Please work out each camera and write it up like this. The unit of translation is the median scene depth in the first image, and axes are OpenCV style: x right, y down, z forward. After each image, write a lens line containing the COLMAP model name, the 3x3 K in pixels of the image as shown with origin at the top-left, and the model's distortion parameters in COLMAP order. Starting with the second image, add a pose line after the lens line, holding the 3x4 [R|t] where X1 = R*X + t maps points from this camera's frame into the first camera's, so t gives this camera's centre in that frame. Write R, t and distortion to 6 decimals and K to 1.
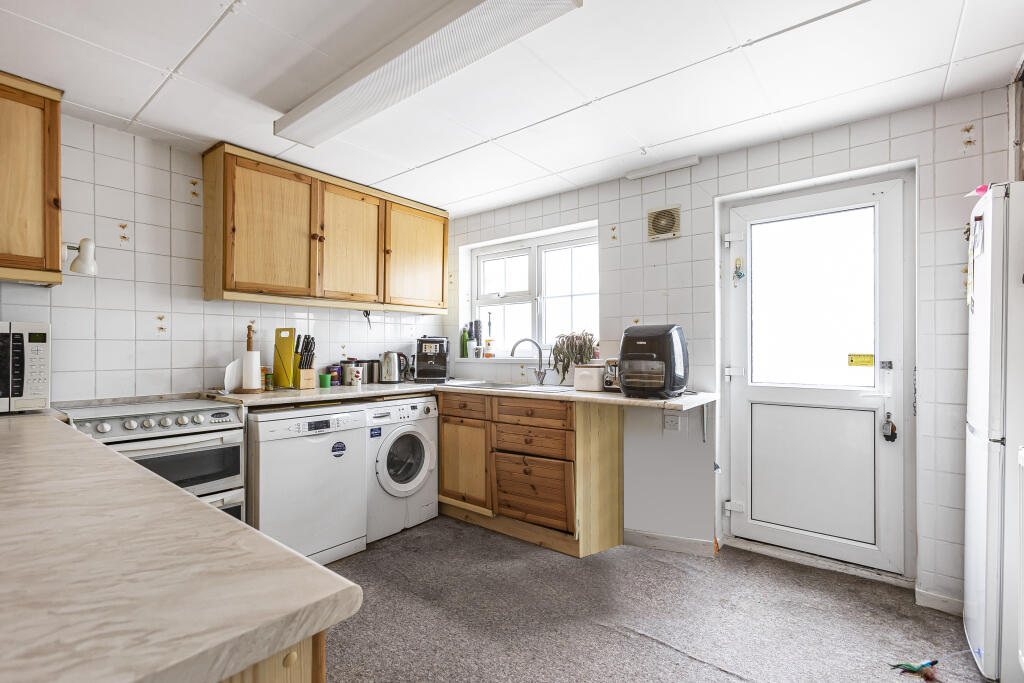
lens RADIAL K [[466.1, 0, 513.7], [0, 466.1, 351.1], [0, 0, 1]] dist [0.000069, 0.000346]
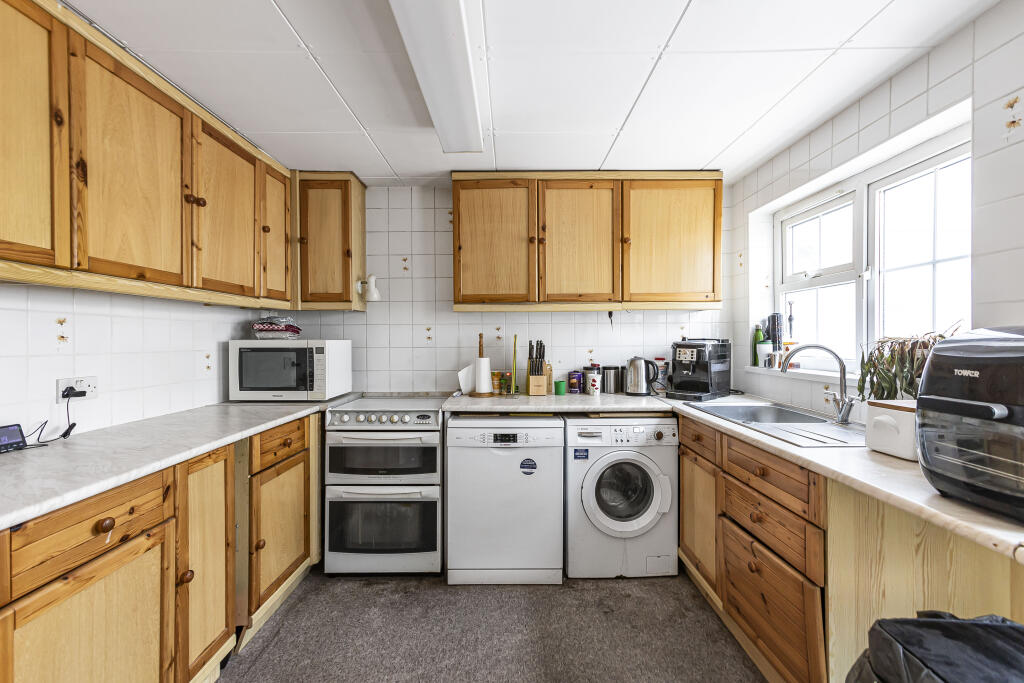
lens RADIAL K [[451.8, 0, 515.3], [0, 451.8, 343.4], [0, 0, 1]] dist [-0.001680, 0.000164]
pose [[0.630548, 0.005643, -0.776130, 0.248001], [0.001611, 0.999962, 0.008578, -0.034567], [0.776149, -0.006659, 0.630515, 0.334627]]
